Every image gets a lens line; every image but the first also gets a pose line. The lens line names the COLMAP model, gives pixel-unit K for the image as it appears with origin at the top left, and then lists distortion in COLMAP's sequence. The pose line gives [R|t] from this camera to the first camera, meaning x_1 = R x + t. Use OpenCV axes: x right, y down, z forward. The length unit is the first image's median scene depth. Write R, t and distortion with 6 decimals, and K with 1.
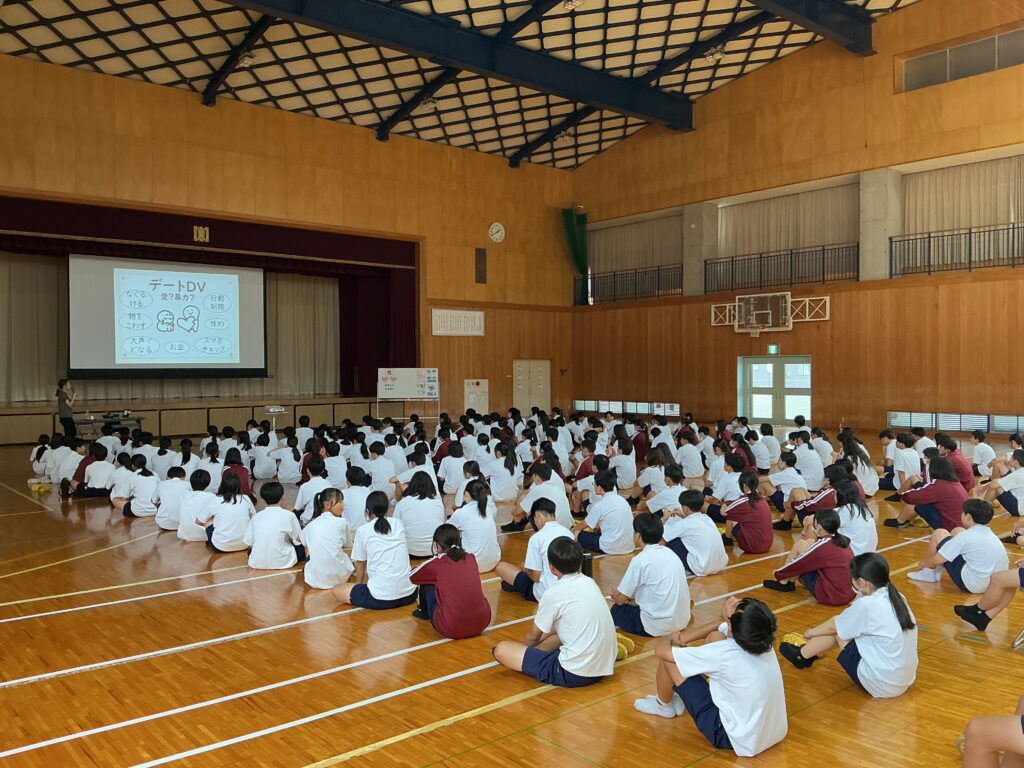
lens RADIAL K [[858.8, 0, 512.0], [0, 858.8, 384.0], [0, 0, 1]] dist [0.129800, -0.248904]
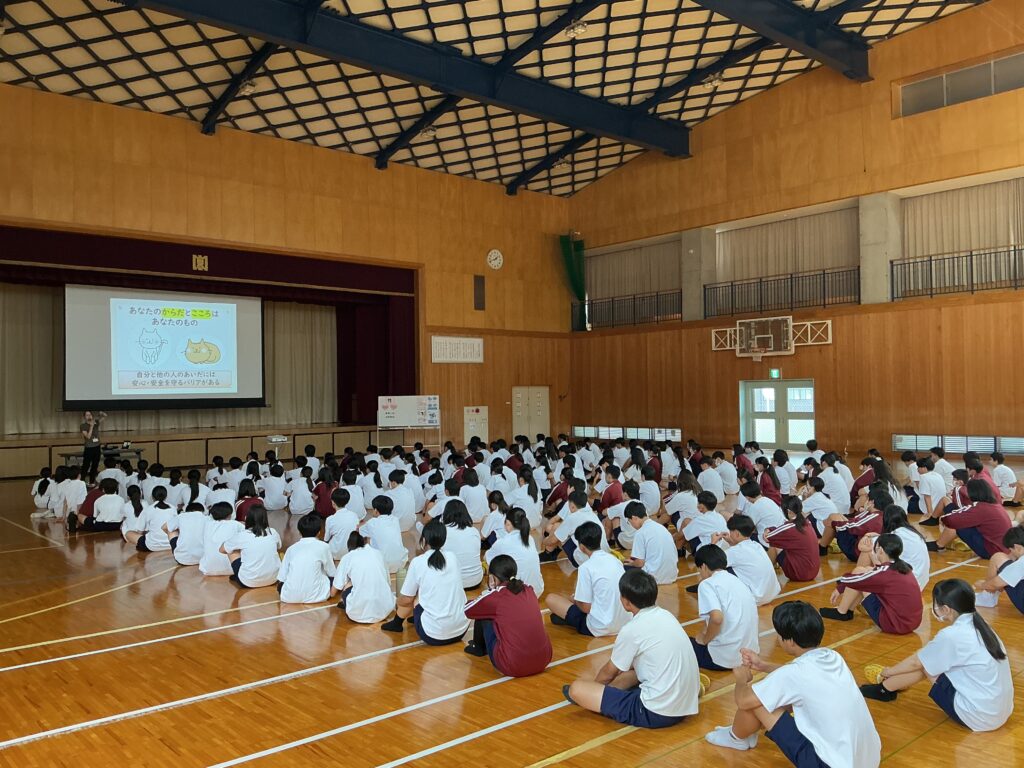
lens RADIAL K [[858.8, 0, 512.0], [0, 858.8, 384.0], [0, 0, 1]] dist [0.129800, -0.248904]
pose [[0.999812, -0.010087, 0.016541, -0.019577], [0.010613, 0.999430, -0.032032, 0.000964], [-0.016209, 0.032202, 0.999350, 0.009367]]
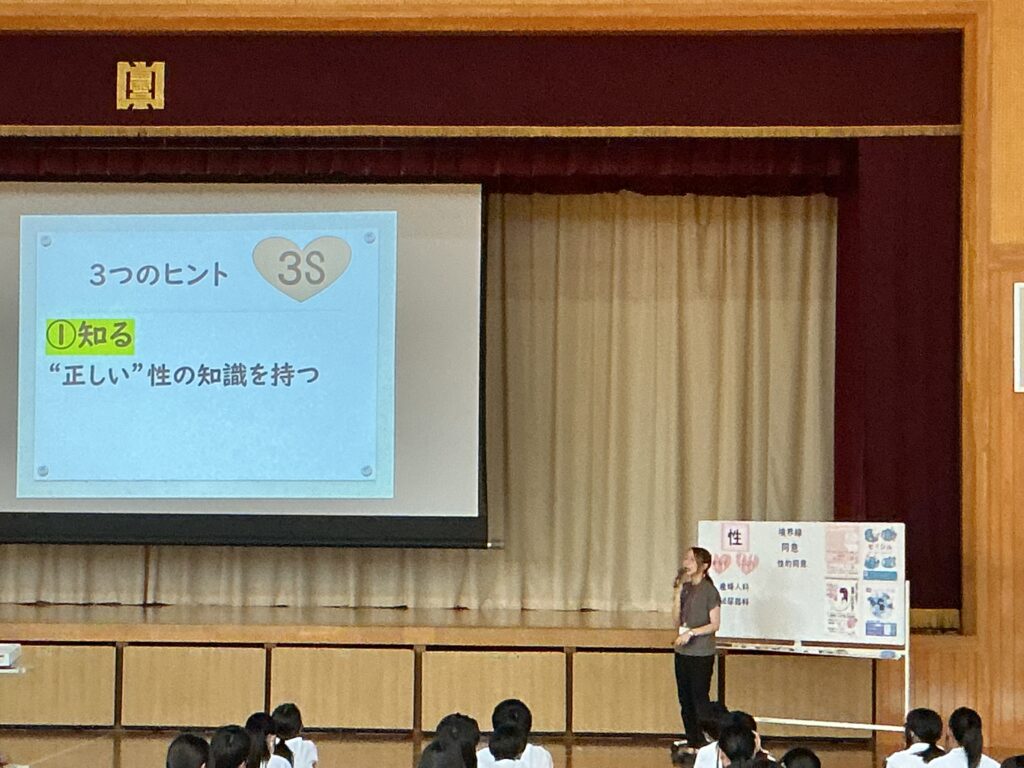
lens RADIAL K [[2606.0, 0, 512.0], [0, 2606.0, 384.0], [0, 0, 1]] dist [0.138739, 0.362637]
pose [[0.721578, -0.023717, -0.691927, 0.381904], [-0.025566, 0.997819, -0.060864, -0.010567], [0.691861, 0.061608, 0.719398, 0.410916]]
